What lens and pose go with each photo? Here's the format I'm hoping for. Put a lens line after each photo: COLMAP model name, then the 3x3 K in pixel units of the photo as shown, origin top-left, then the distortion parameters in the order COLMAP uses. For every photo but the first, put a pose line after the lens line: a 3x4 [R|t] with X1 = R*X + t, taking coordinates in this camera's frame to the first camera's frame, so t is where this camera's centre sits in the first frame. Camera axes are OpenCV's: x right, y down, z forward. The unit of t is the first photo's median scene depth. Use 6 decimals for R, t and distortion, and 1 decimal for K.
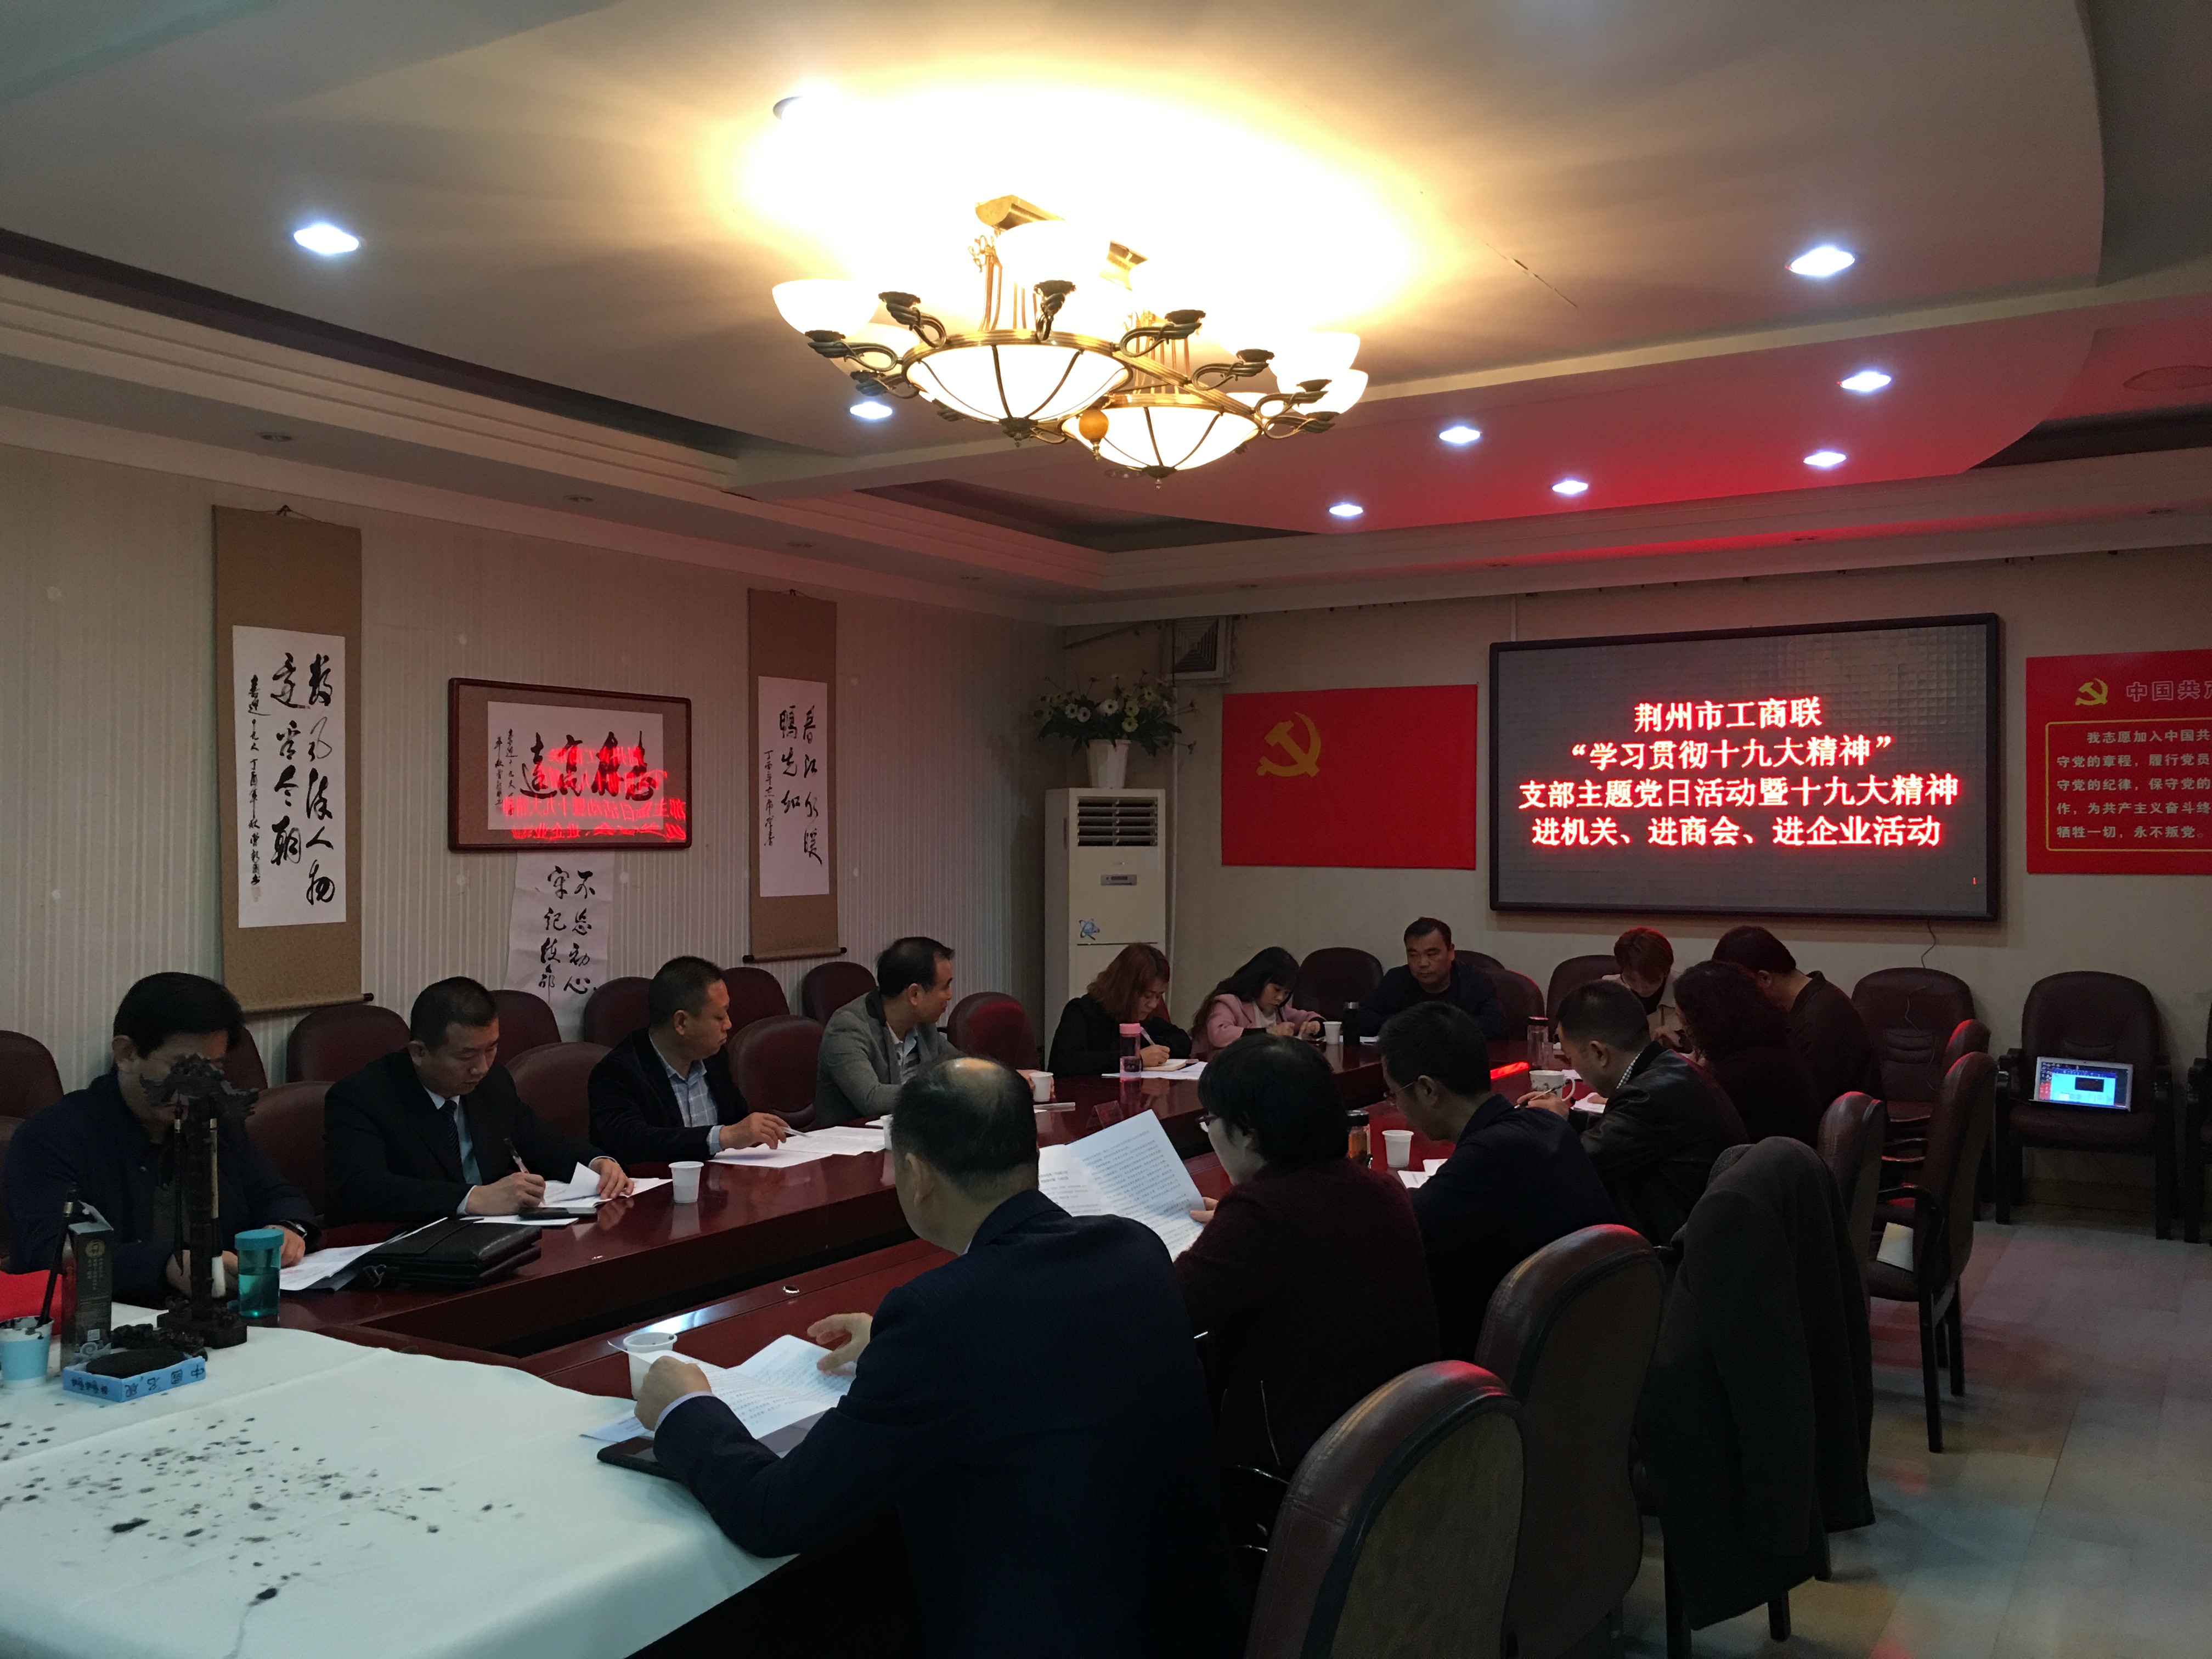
lens RADIAL K [[1860.6, 0, 1106.0], [0, 1860.6, 829.5], [0, 0, 1]] dist [0.000606, -0.004278]
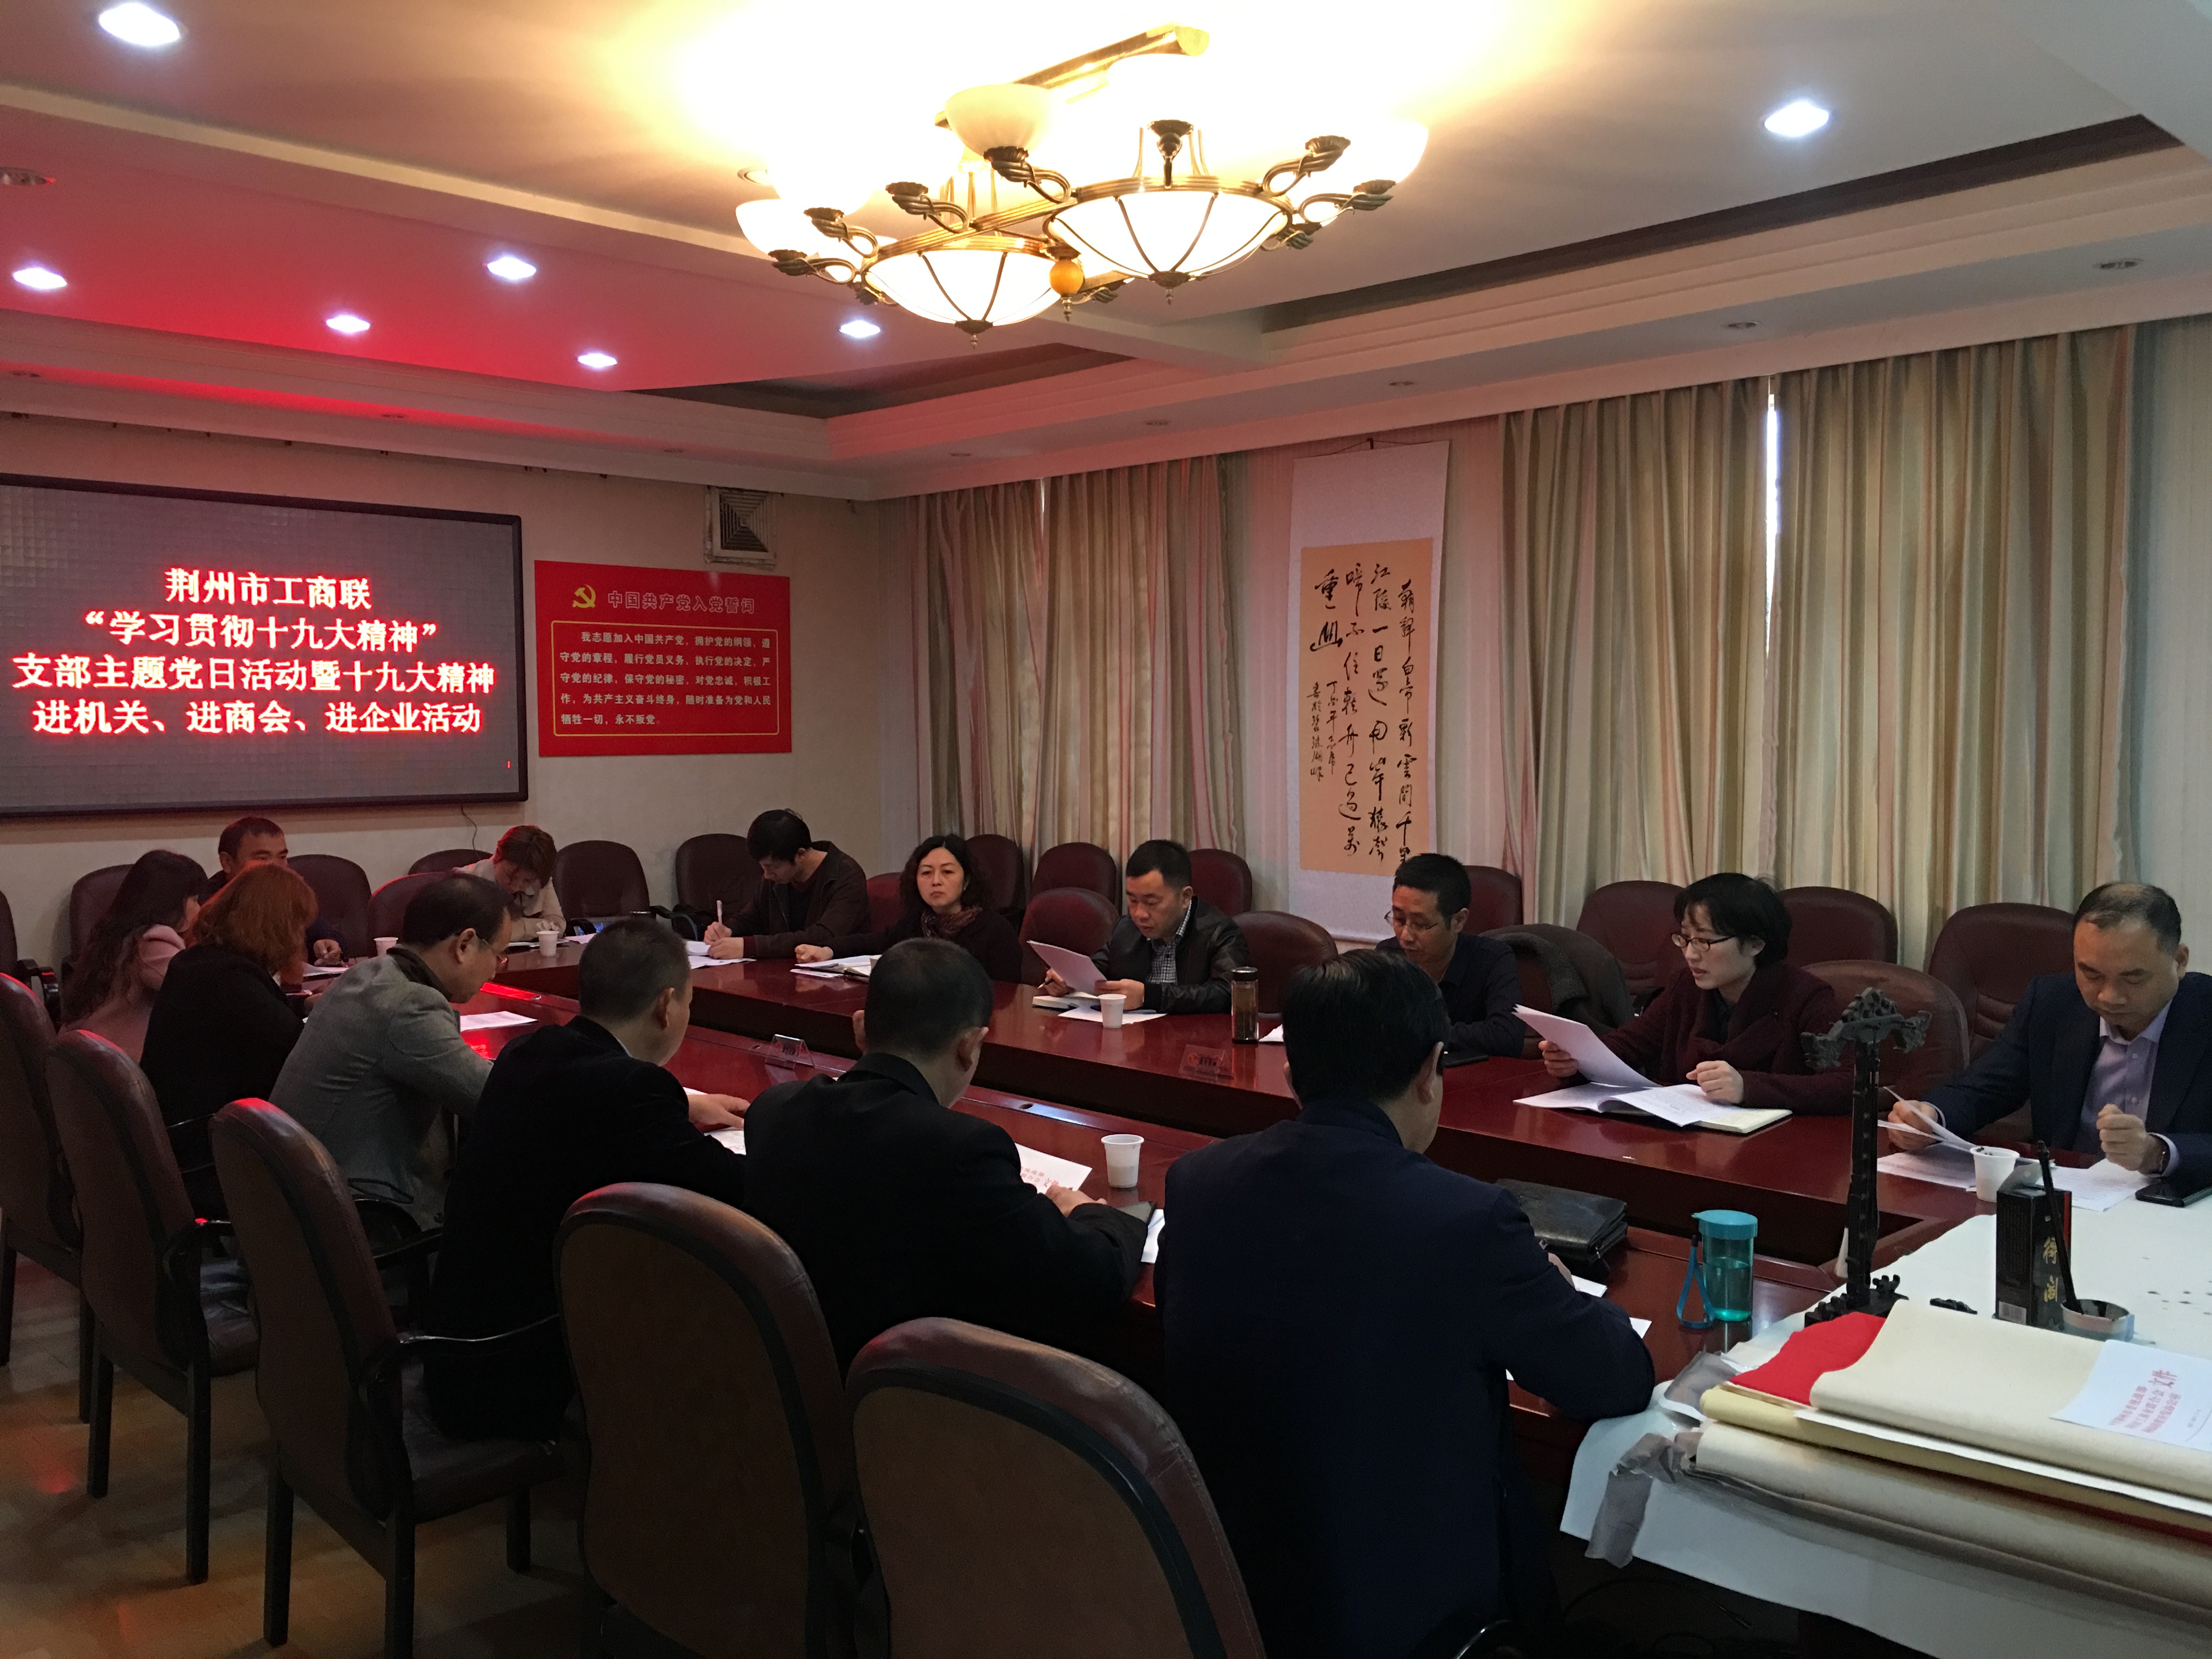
lens RADIAL K [[1860.6, 0, 1106.0], [0, 1860.6, 829.5], [0, 0, 1]] dist [0.000606, -0.004278]
pose [[0.212511, -0.054303, 0.975649, -0.481172], [-0.001903, 0.998430, 0.055985, 0.004003], [-0.977157, -0.013754, 0.212074, 0.408821]]
